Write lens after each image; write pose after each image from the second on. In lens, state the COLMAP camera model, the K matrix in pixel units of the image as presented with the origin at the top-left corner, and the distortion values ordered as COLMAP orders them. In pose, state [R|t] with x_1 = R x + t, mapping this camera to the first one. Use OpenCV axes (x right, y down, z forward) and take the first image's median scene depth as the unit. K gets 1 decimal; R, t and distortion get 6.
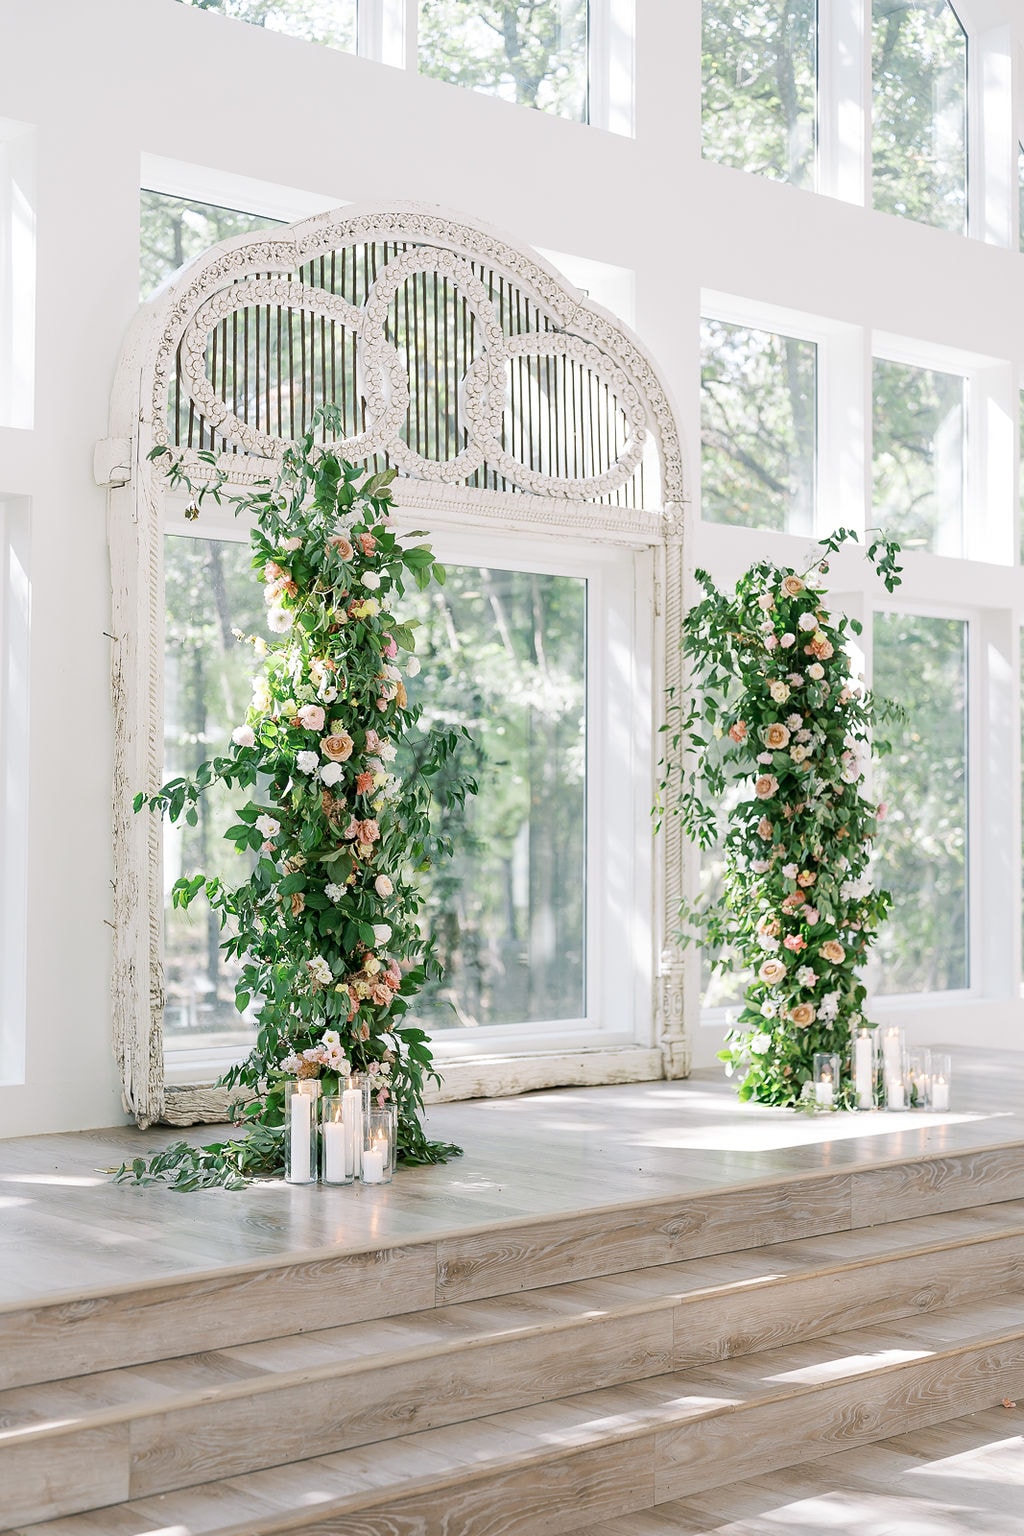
lens RADIAL K [[2132.2, 0, 512.0], [0, 2132.2, 768.0], [0, 0, 1]] dist [0.007548, 0.050026]
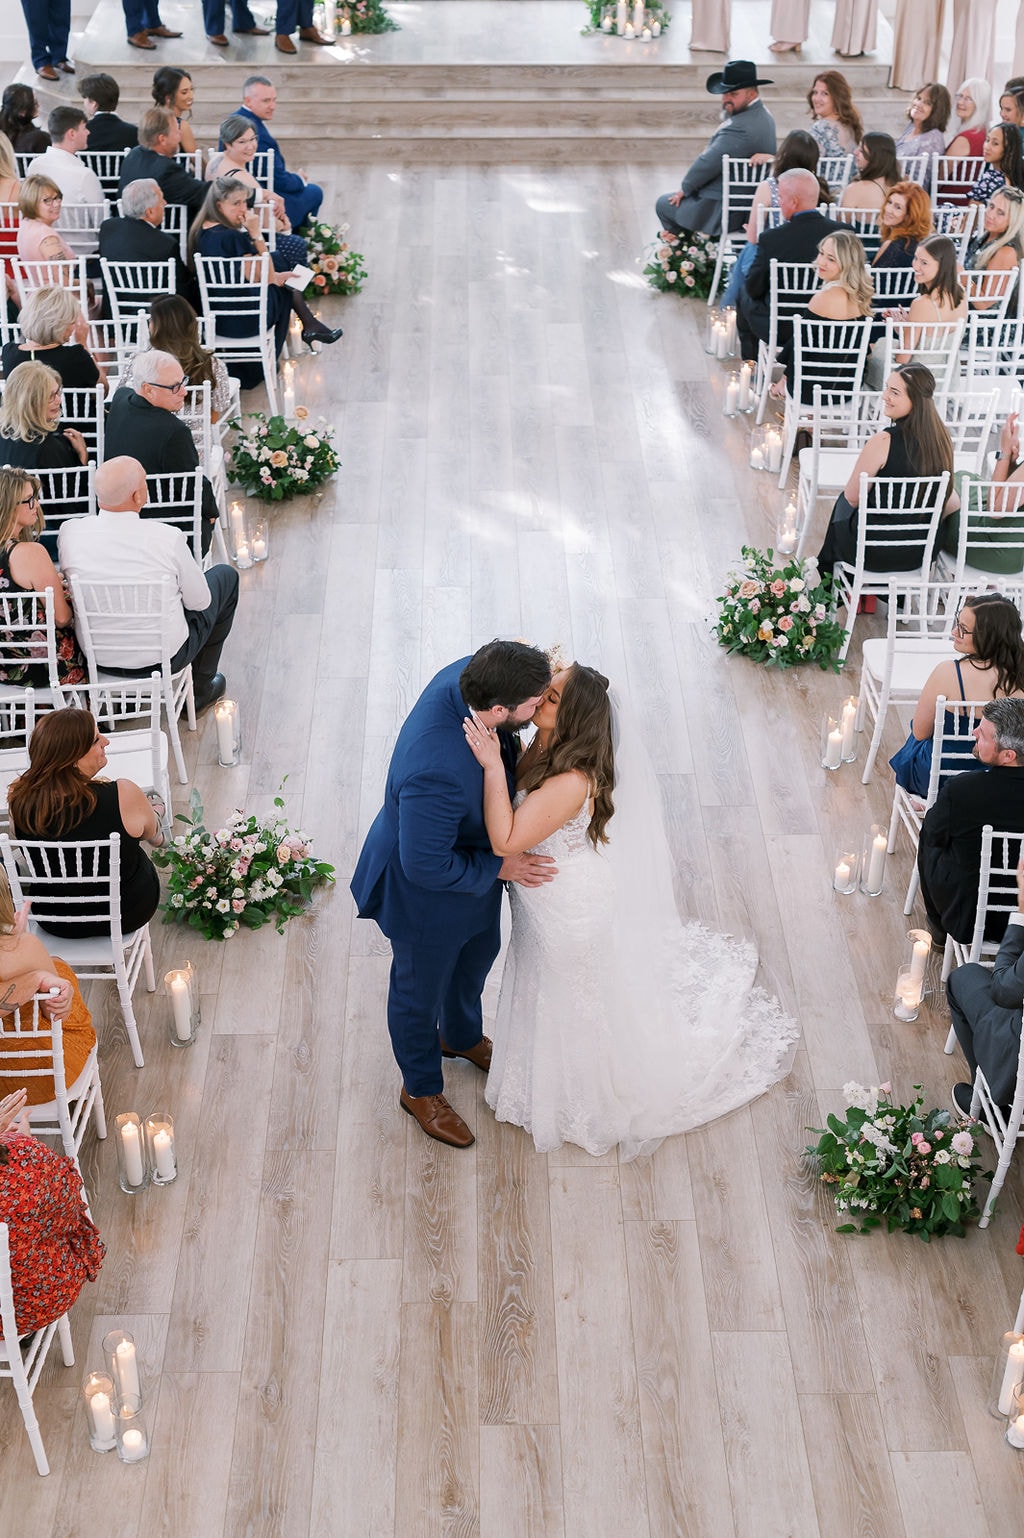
lens RADIAL K [[2135.0, 0, 512.0], [0, 2135.0, 769.0], [0, 0, 1]] dist [0.007548, 0.050026]
pose [[0.758701, 0.350511, -0.549104, 1.805658], [0.018016, 0.831297, 0.555536, -0.512689], [0.651190, -0.431378, 0.624391, -0.915641]]
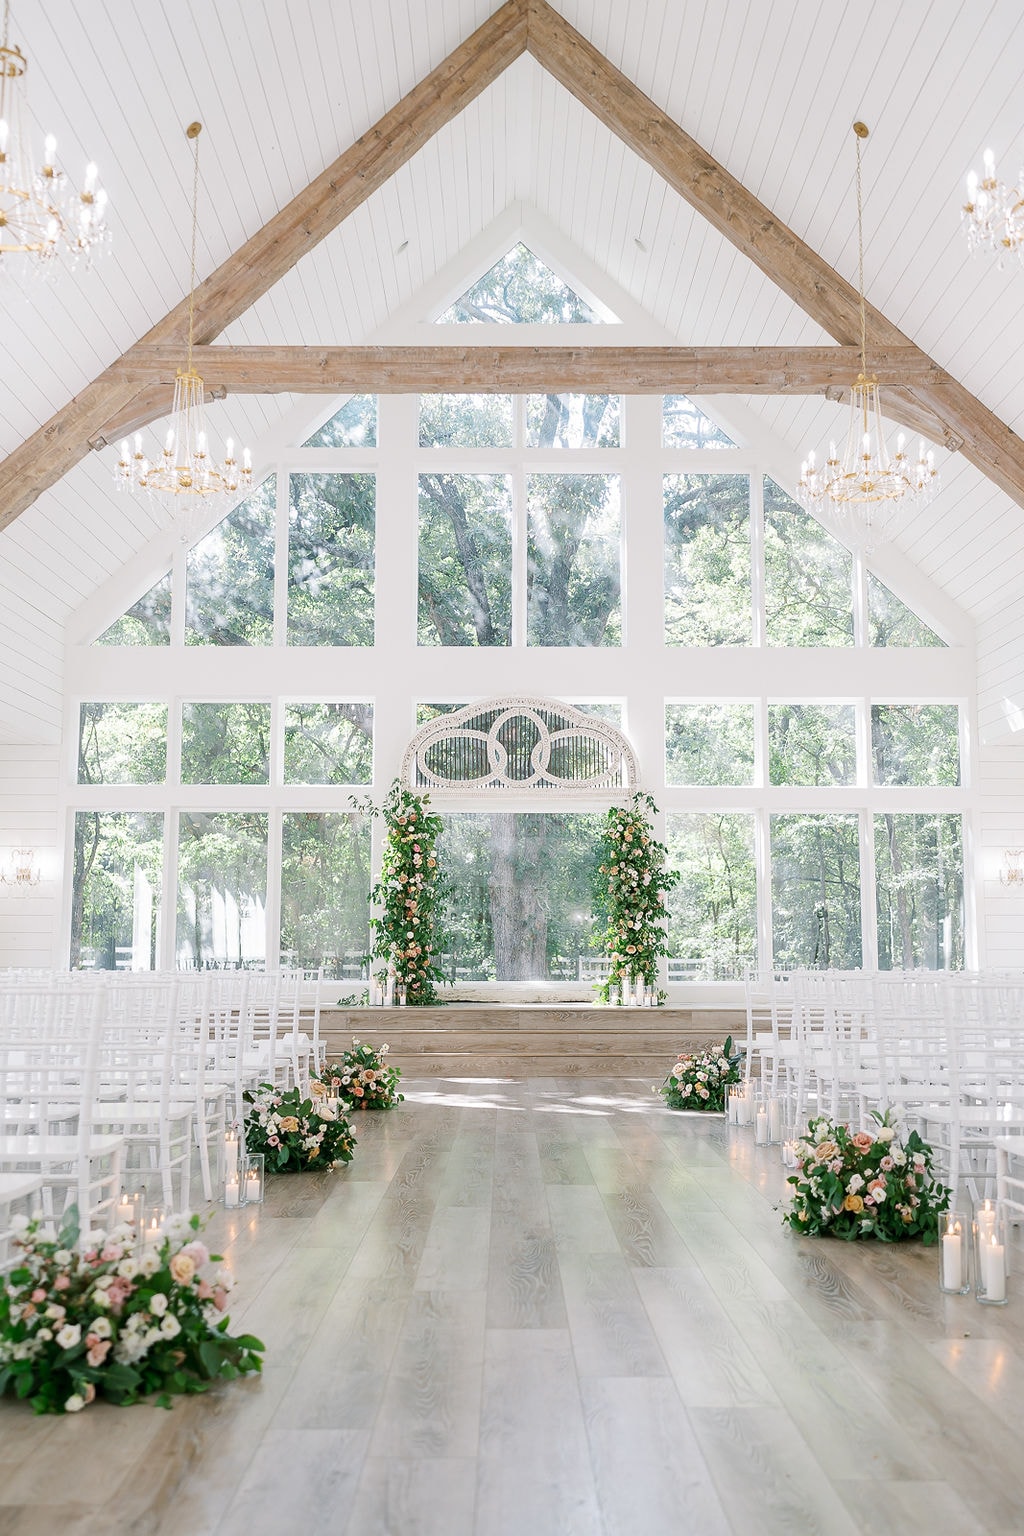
lens RADIAL K [[1476.3, 0, 512.0], [0, 1476.3, 768.0], [0, 0, 1]] dist [-0.004675, -0.005711]
pose [[0.748134, -0.083138, -0.658318, 1.522409], [0.018692, 0.994367, -0.104335, 0.058695], [0.663284, 0.065751, 0.745474, -0.604172]]
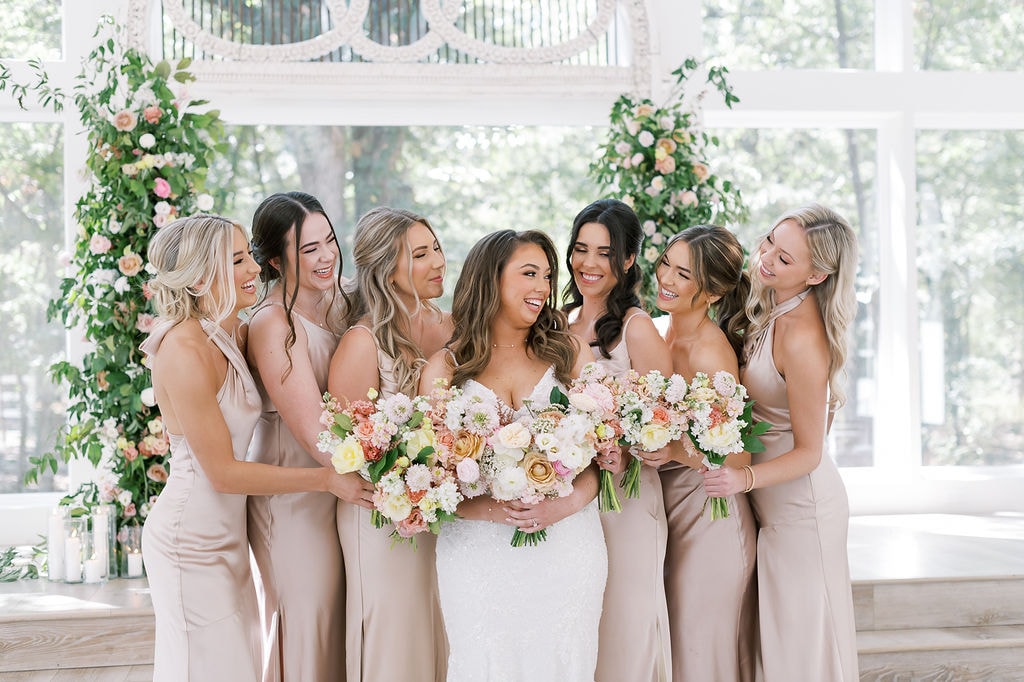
lens RADIAL K [[1421.5, 0, 510.8], [0, 1421.5, 357.7], [0, 0, 1]] dist [0.007548, 0.050026]
pose [[0.833212, -0.016526, -0.552706, 0.600216], [0.035333, 0.999102, 0.023392, 0.034972], [0.551823, -0.039019, 0.833048, 0.352838]]
